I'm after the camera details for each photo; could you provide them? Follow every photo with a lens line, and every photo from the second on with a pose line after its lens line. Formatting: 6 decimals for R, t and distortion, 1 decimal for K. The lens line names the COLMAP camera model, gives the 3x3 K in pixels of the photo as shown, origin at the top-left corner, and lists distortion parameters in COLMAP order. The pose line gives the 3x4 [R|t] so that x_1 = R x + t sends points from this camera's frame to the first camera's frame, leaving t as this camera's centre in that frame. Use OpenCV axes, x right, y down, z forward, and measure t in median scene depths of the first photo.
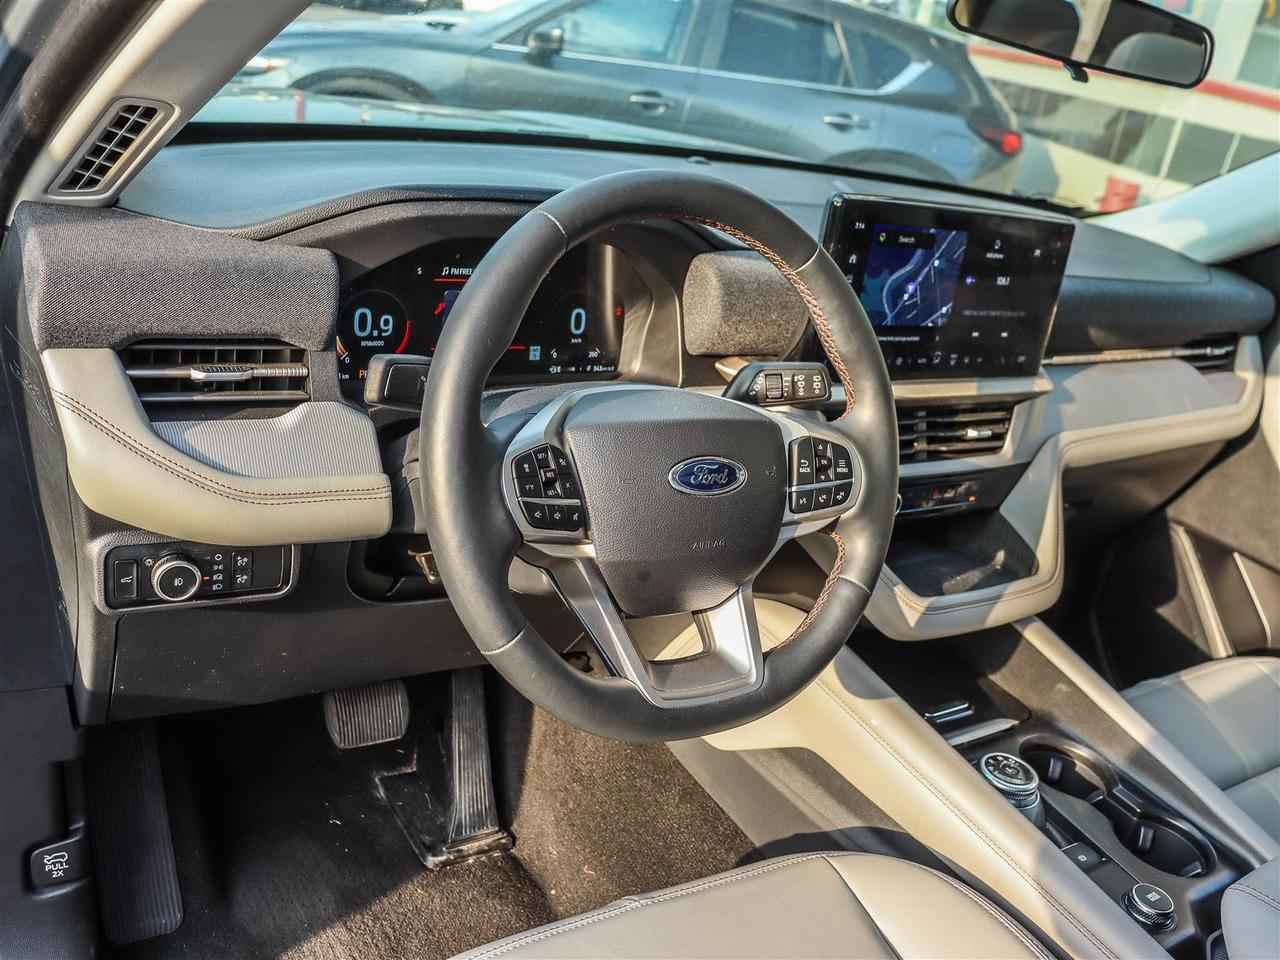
lens RADIAL K [[1175.8, 0, 638.3], [0, 1175.8, 484.0], [0, 0, 1]] dist [-0.185570, 0.165169]
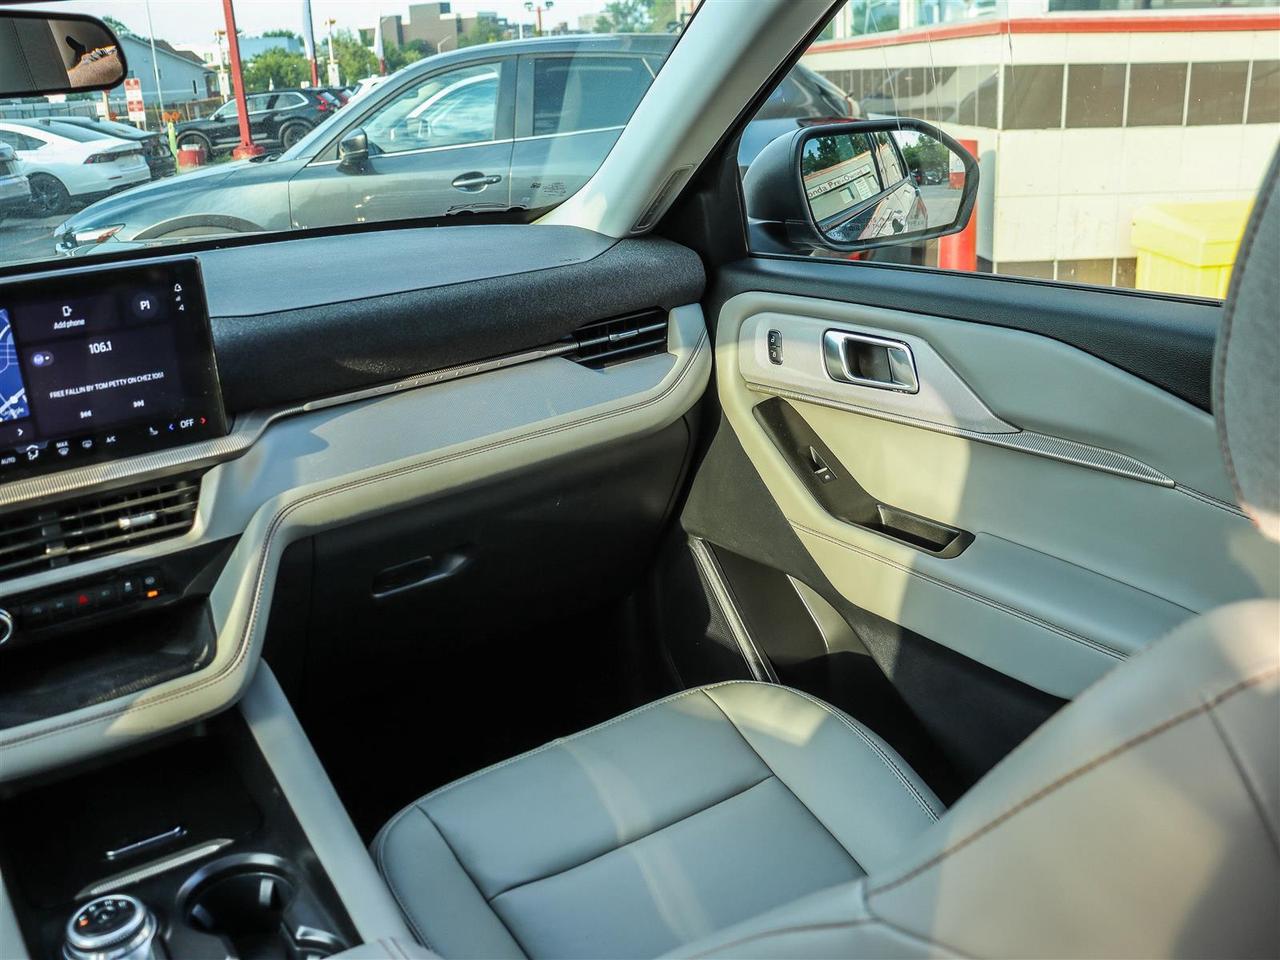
lens RADIAL K [[1175.8, 0, 638.3], [0, 1175.8, 484.0], [0, 0, 1]] dist [-0.185570, 0.165169]
pose [[0.974549, -0.218531, -0.049984, 0.780089], [0.215371, 0.974578, -0.061746, 0.070952], [0.062207, 0.049410, 0.996840, 0.175814]]
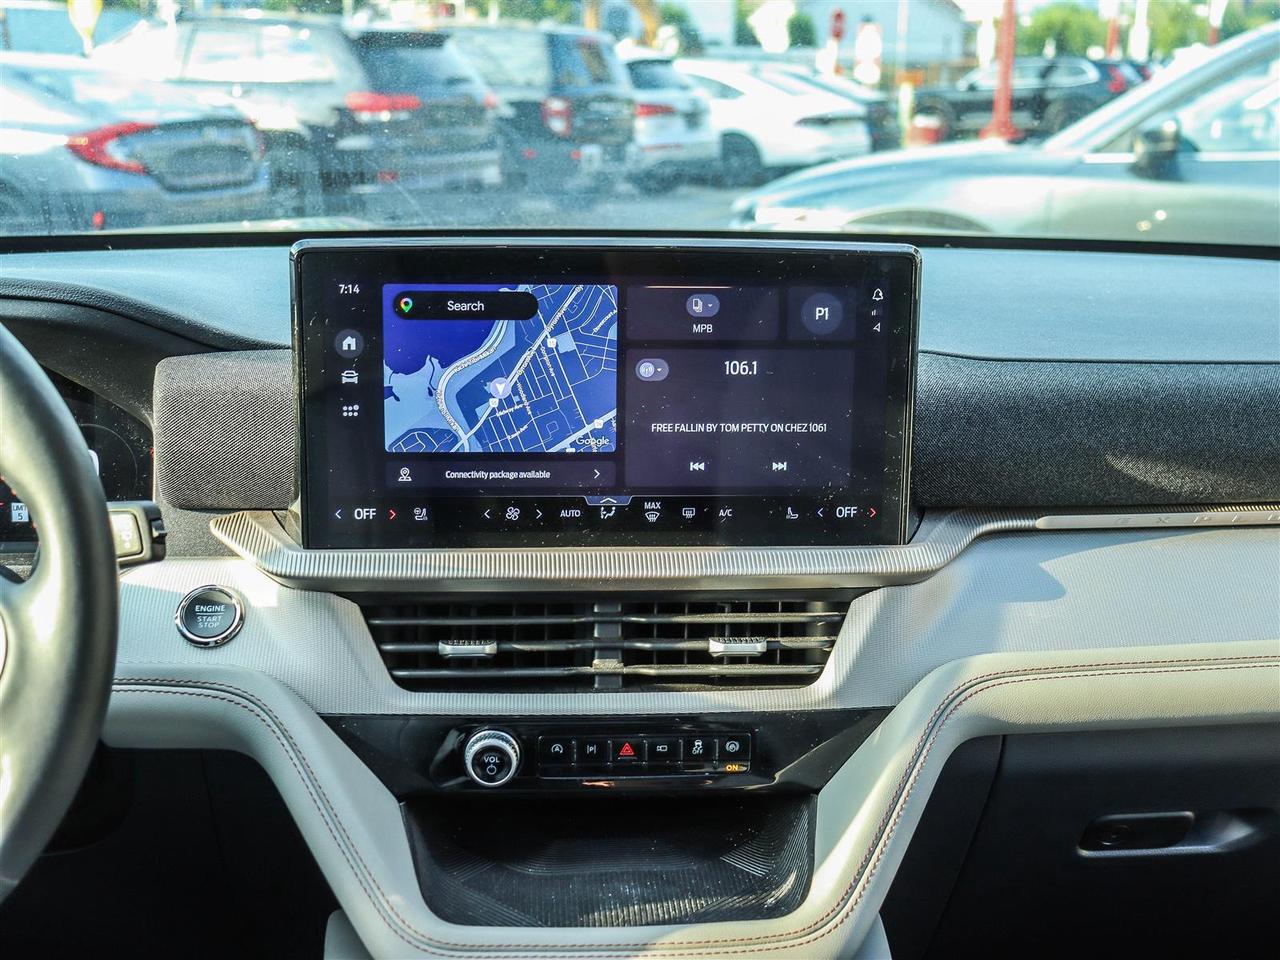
lens RADIAL K [[1624.7, 0, 634.1], [0, 1624.7, 483.7], [0, 0, 1]] dist [-0.094065, 0.310430]
pose [[0.860191, -0.036326, -0.508677, 0.706770], [-0.062273, 0.982513, -0.175470, 0.019892], [0.506156, 0.182615, 0.842887, 0.343124]]
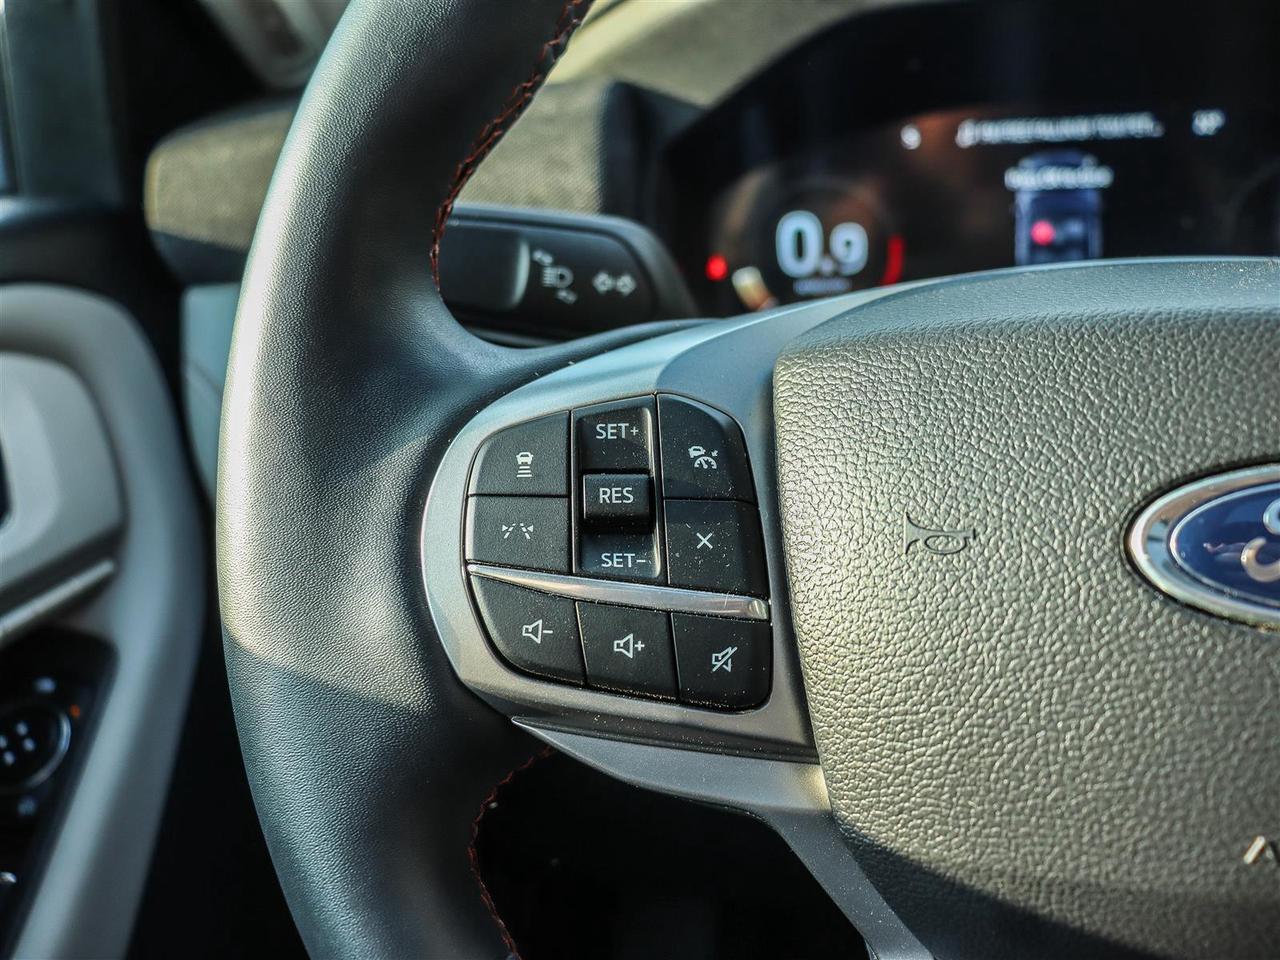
lens RADIAL K [[1145.0, 0, 640.0], [0, 1145.0, 480.0], [0, 0, 1]] dist [-0.187537, 0.165172]
pose [[0.671956, 0.014520, -0.740449, 0.084601], [-0.084091, 0.994838, -0.056804, 0.002197], [0.735802, 0.100435, 0.669708, 0.531736]]
